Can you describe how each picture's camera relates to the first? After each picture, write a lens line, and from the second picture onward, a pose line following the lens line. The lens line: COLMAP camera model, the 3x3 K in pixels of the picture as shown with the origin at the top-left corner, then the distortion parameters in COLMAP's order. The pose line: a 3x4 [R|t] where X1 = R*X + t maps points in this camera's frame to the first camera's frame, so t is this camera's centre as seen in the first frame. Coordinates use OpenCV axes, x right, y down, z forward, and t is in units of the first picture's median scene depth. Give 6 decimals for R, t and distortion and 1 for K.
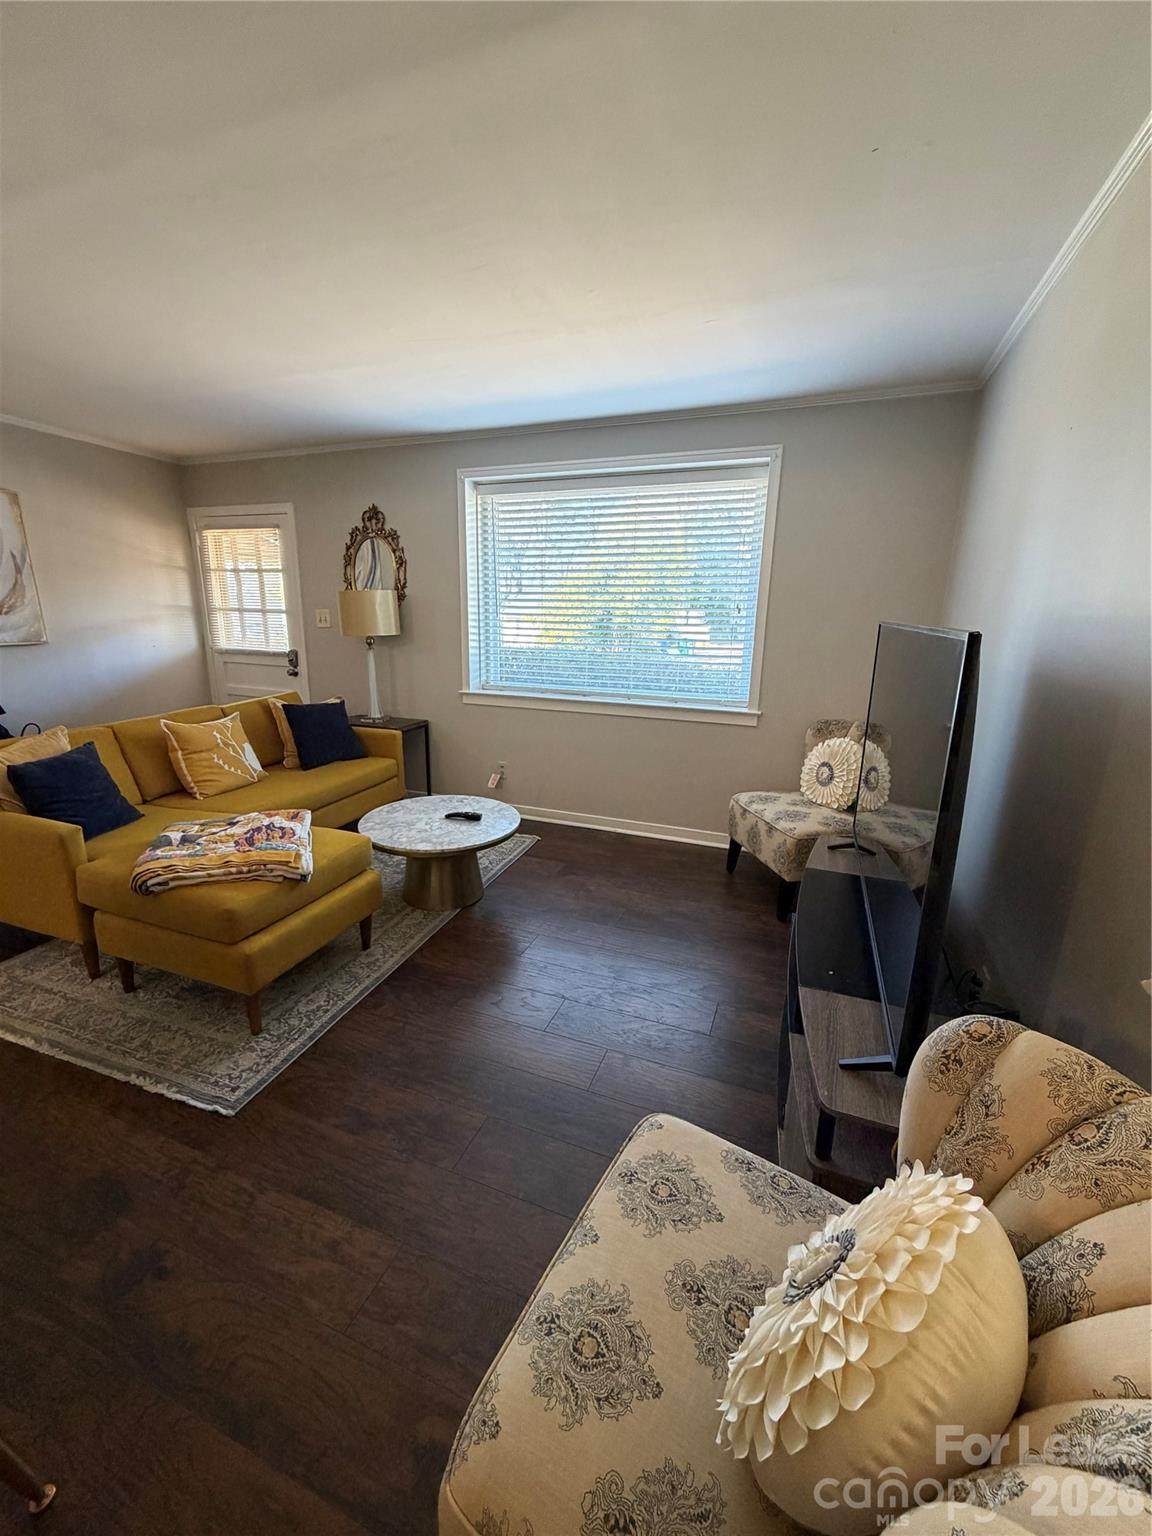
lens RADIAL K [[618.1, 0, 581.4], [0, 618.1, 762.4], [0, 0, 1]] dist [-0.000908, -0.000350]
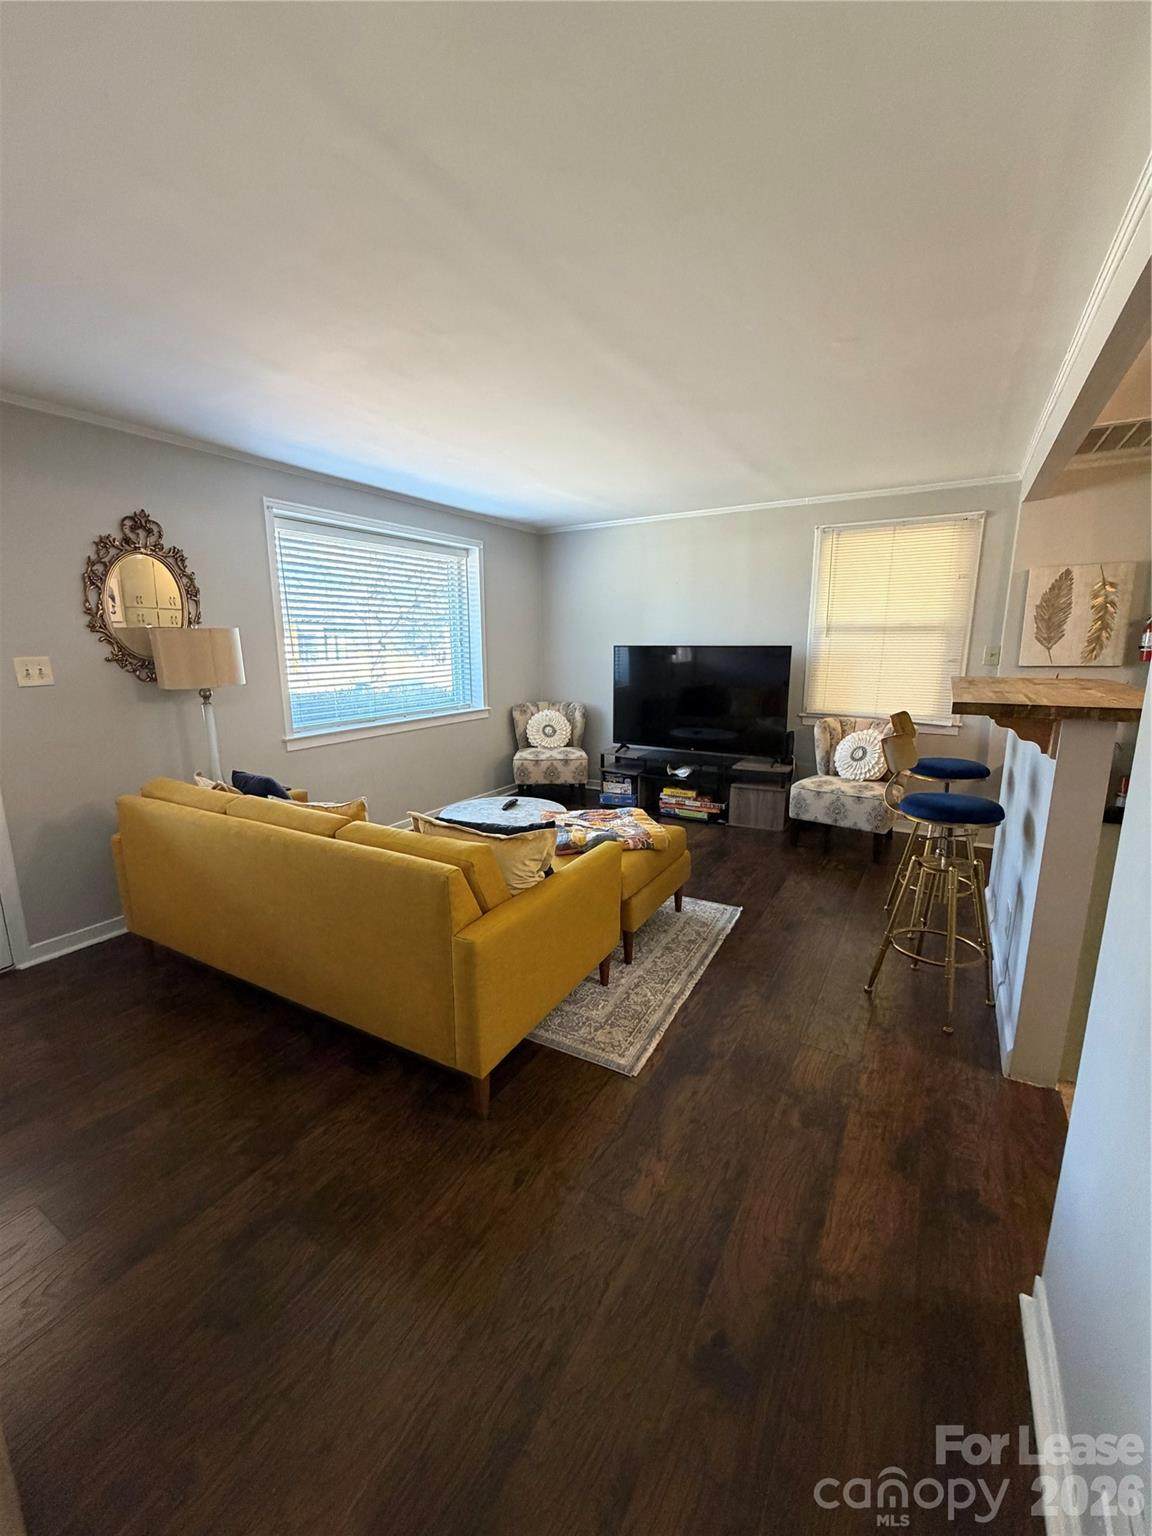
lens RADIAL K [[618.1, 0, 578.5], [0, 618.1, 765.3], [0, 0, 1]] dist [-0.000908, -0.000350]
pose [[0.163770, -0.211616, 0.963534, -1.089343], [0.246827, 0.954444, 0.167667, -0.134642], [-0.955121, 0.210368, 0.208542, 0.450455]]
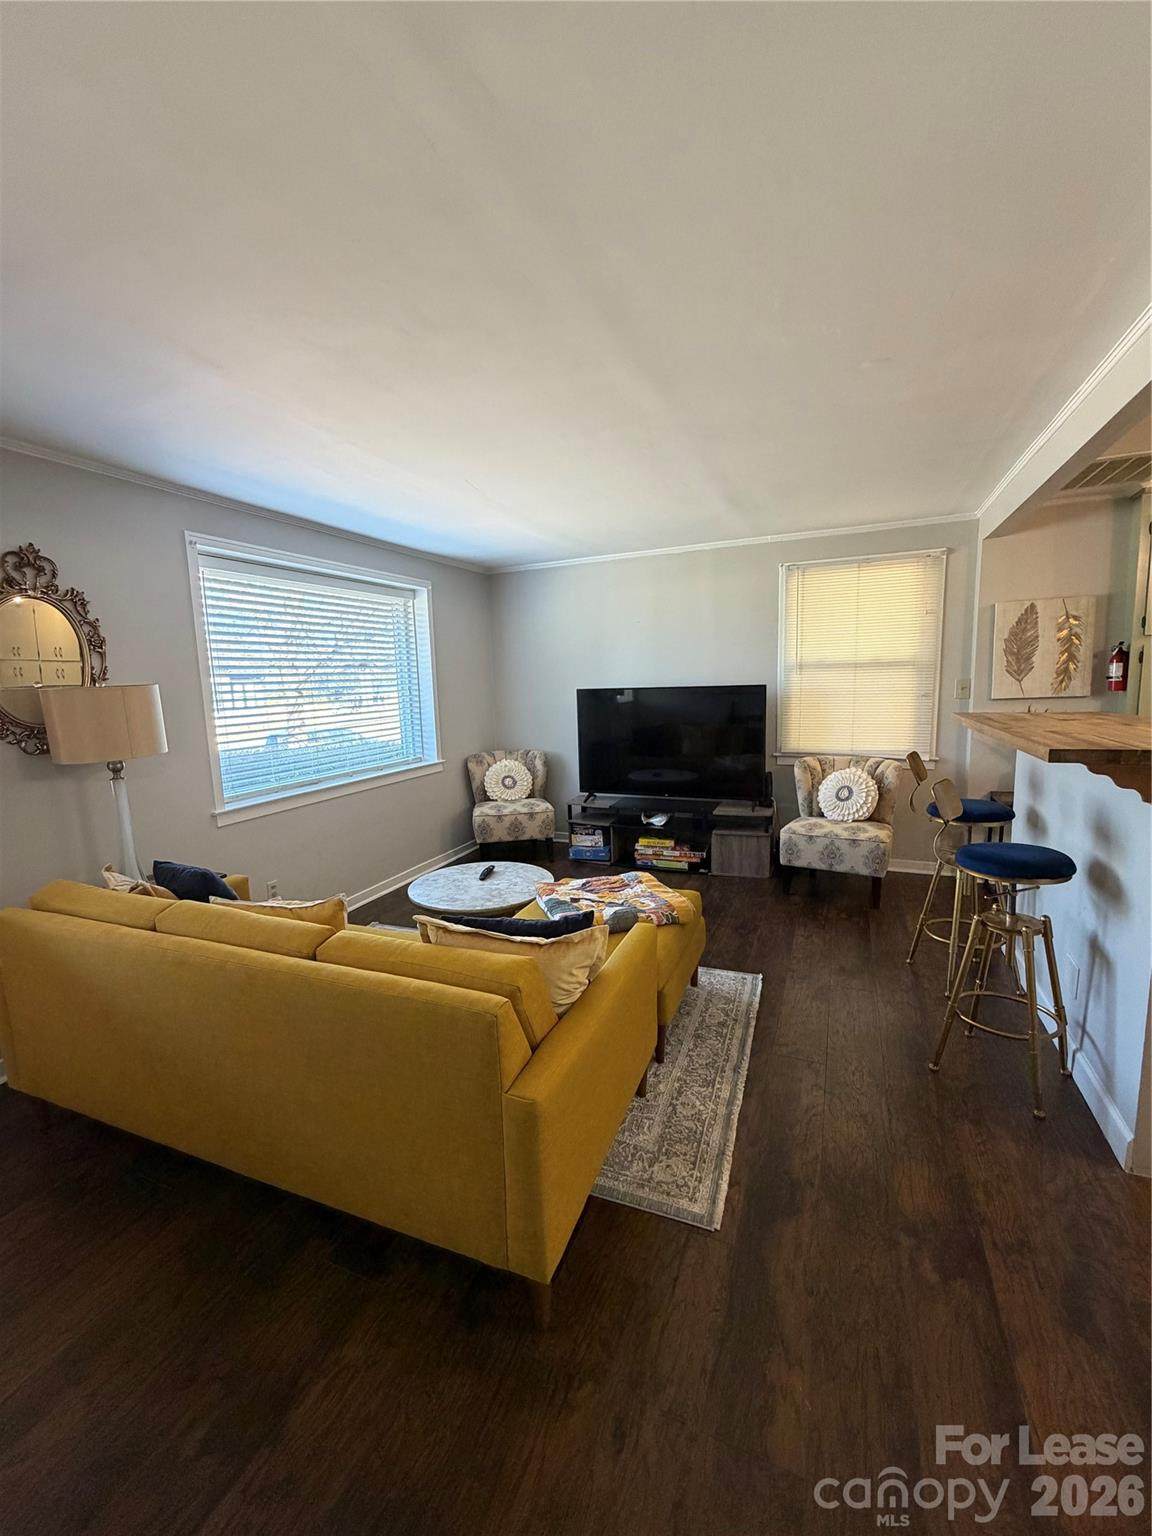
lens RADIAL K [[618.1, 0, 580.8], [0, 618.1, 764.1], [0, 0, 1]] dist [-0.000908, -0.000350]
pose [[0.030895, -0.154102, 0.987572, -0.998422], [0.273958, 0.951511, 0.139905, -0.168313], [-0.961245, 0.266231, 0.071614, 0.546559]]
